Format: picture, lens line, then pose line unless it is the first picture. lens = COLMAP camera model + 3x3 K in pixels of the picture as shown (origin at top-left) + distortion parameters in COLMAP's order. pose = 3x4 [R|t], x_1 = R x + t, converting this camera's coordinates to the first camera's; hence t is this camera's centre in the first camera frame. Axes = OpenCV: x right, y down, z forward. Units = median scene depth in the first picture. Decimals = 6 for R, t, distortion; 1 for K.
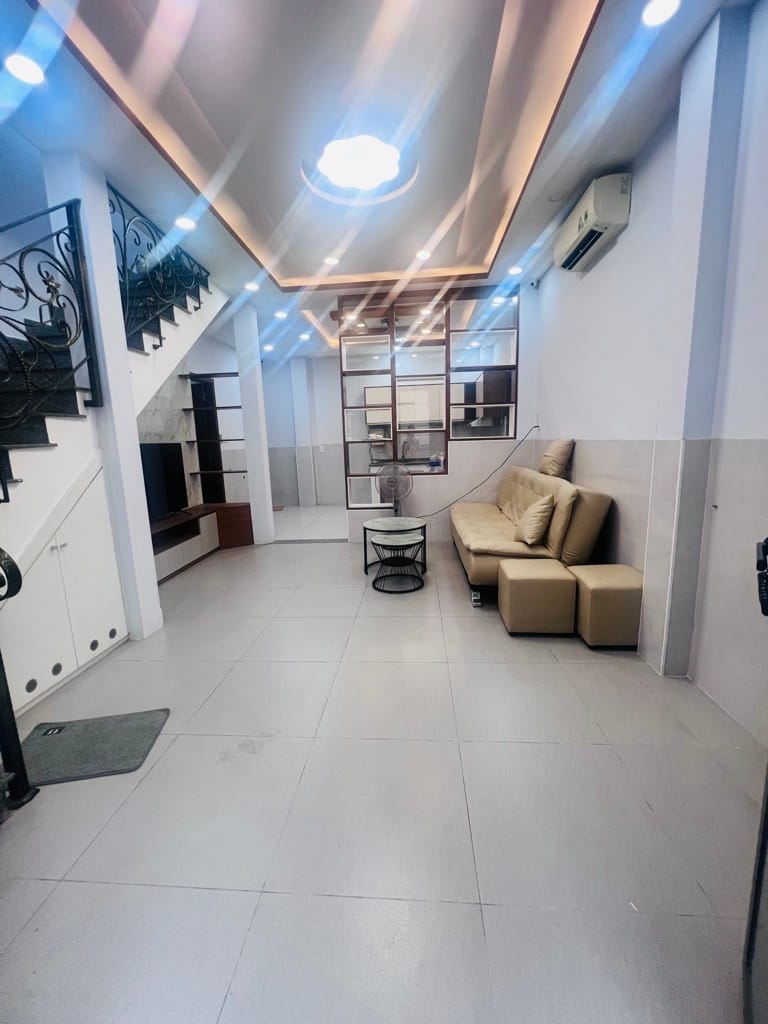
lens RADIAL K [[410.1, 0, 387.3], [0, 410.1, 509.3], [0, 0, 1]] dist [-0.001943, -0.000214]
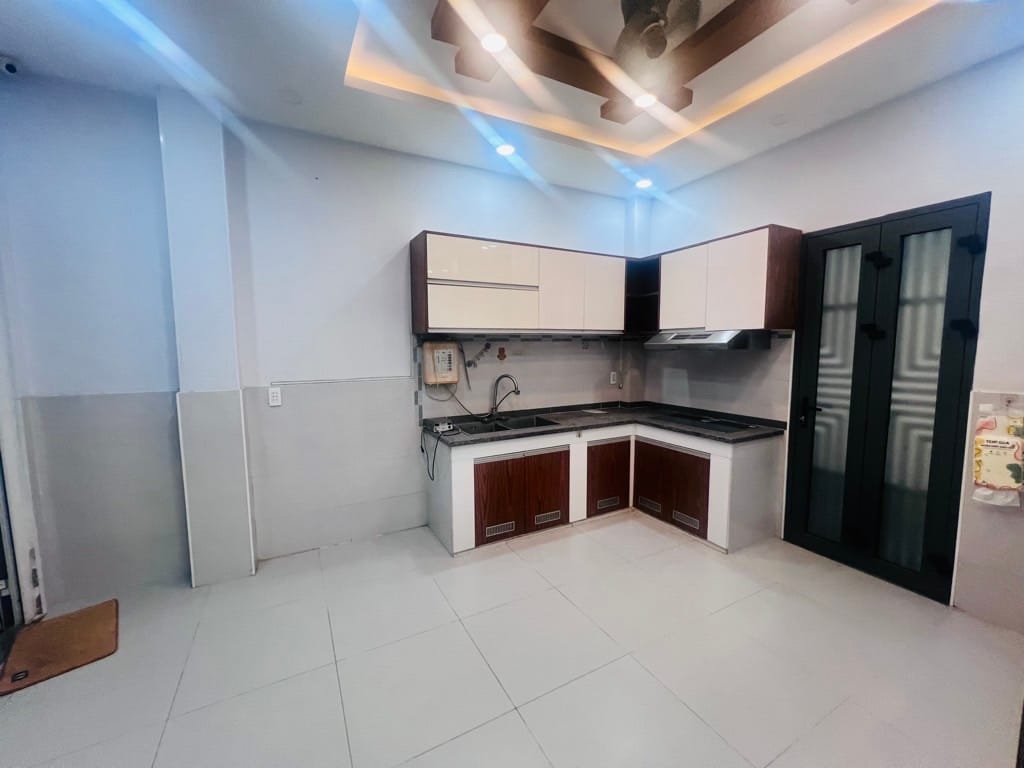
lens RADIAL K [[410.1, 0, 509.7], [0, 410.1, 386.9], [0, 0, 1]] dist [-0.001943, -0.000214]
pose [[0.849550, -0.019128, 0.527161, -0.298687], [0.063238, 0.995828, -0.065778, -0.207142], [-0.523704, 0.089219, 0.847215, 1.058864]]
